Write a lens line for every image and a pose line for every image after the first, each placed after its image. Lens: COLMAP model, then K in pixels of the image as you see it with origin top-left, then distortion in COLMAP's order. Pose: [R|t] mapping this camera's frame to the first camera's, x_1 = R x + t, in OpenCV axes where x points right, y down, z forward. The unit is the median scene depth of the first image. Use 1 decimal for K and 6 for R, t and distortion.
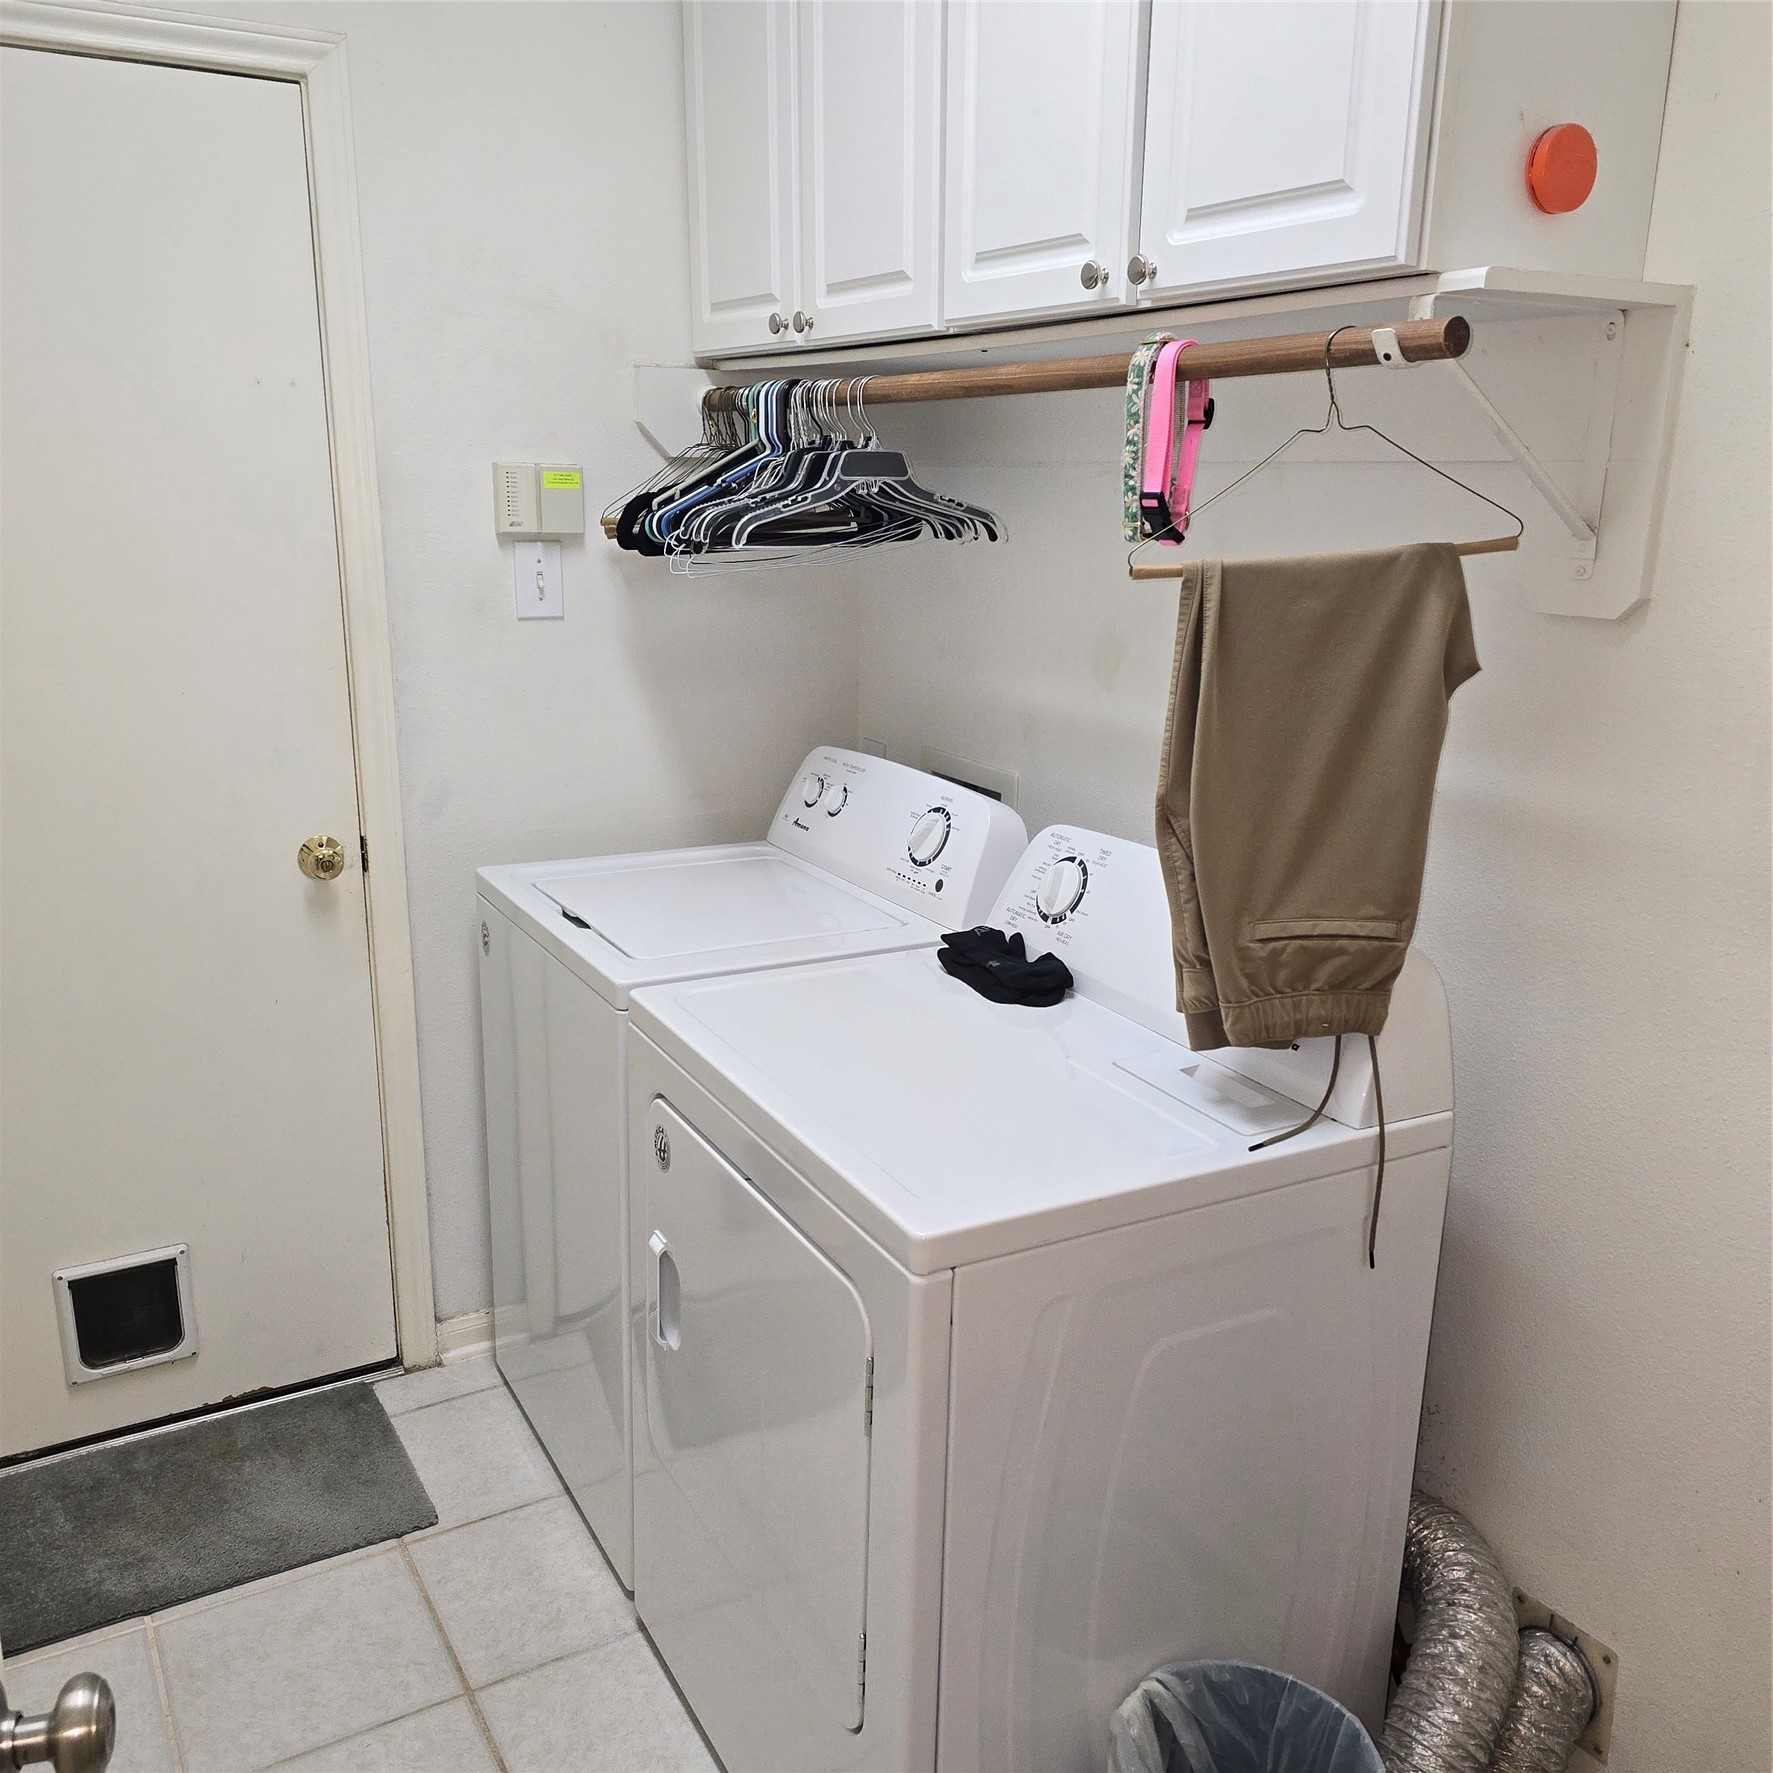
lens RADIAL K [[1583.5, 0, 882.9], [0, 1583.5, 893.9], [0, 0, 1]] dist [0.083309, -0.104820]
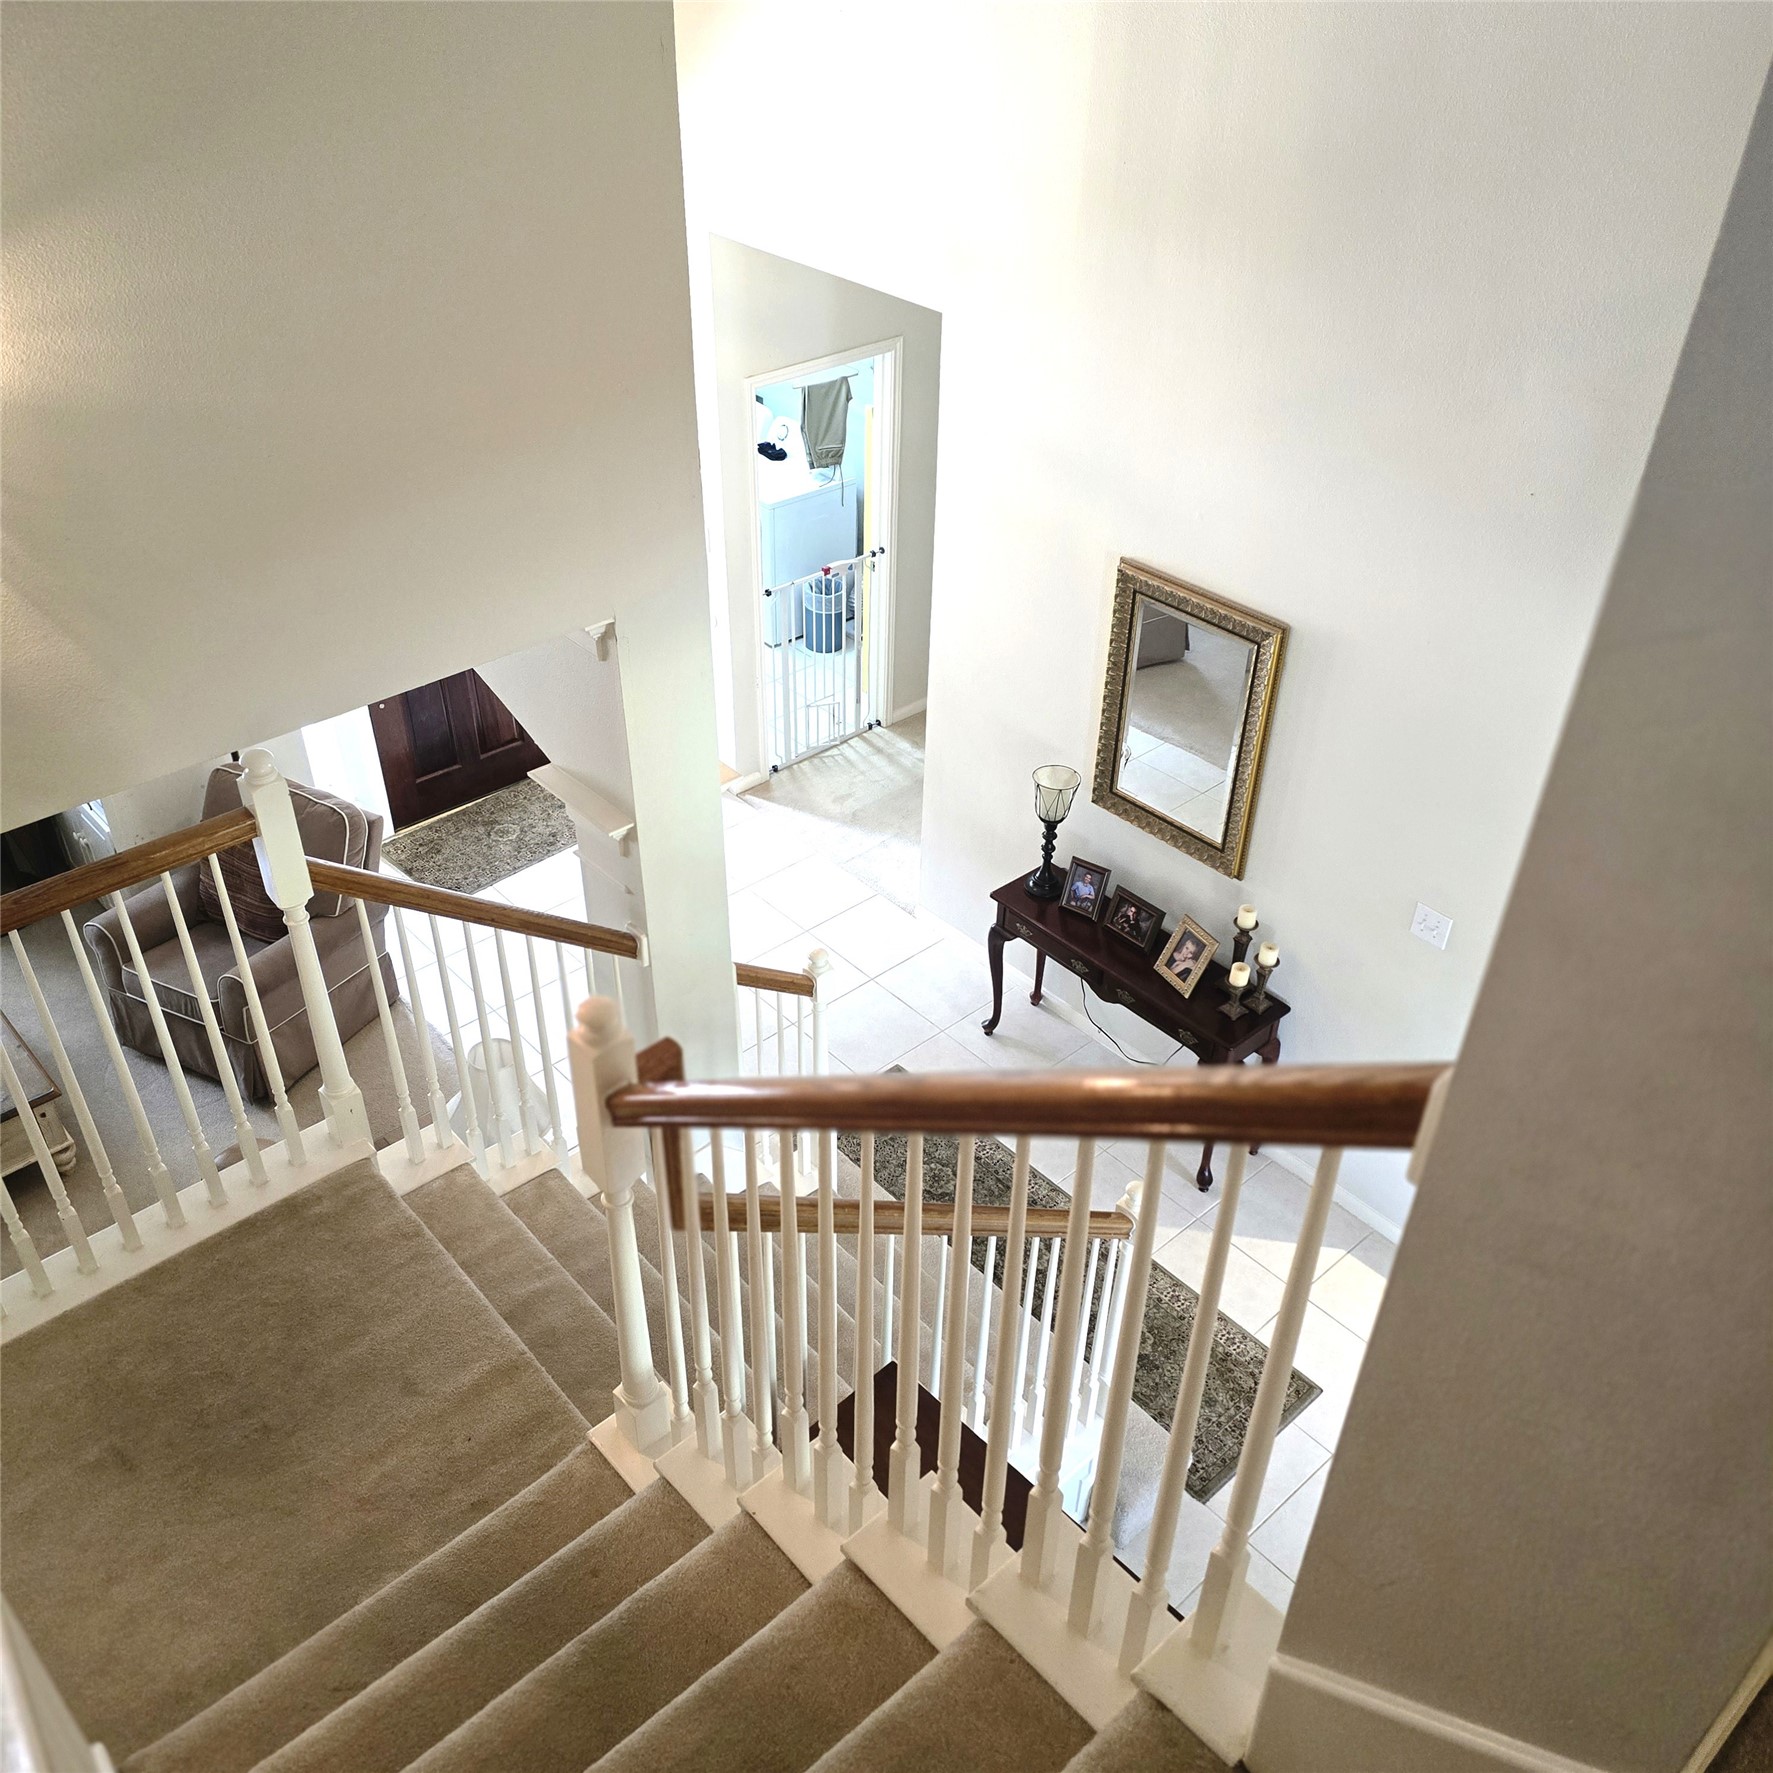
lens RADIAL K [[1583.5, 0, 884.0], [0, 1583.5, 885.7], [0, 0, 1]] dist [0.083309, -0.104820]
pose [[0.977930, -0.128377, 0.164840, -0.684358], [0.056149, 0.921419, 0.384493, -0.714073], [-0.201247, -0.366751, 0.908291, -4.830978]]
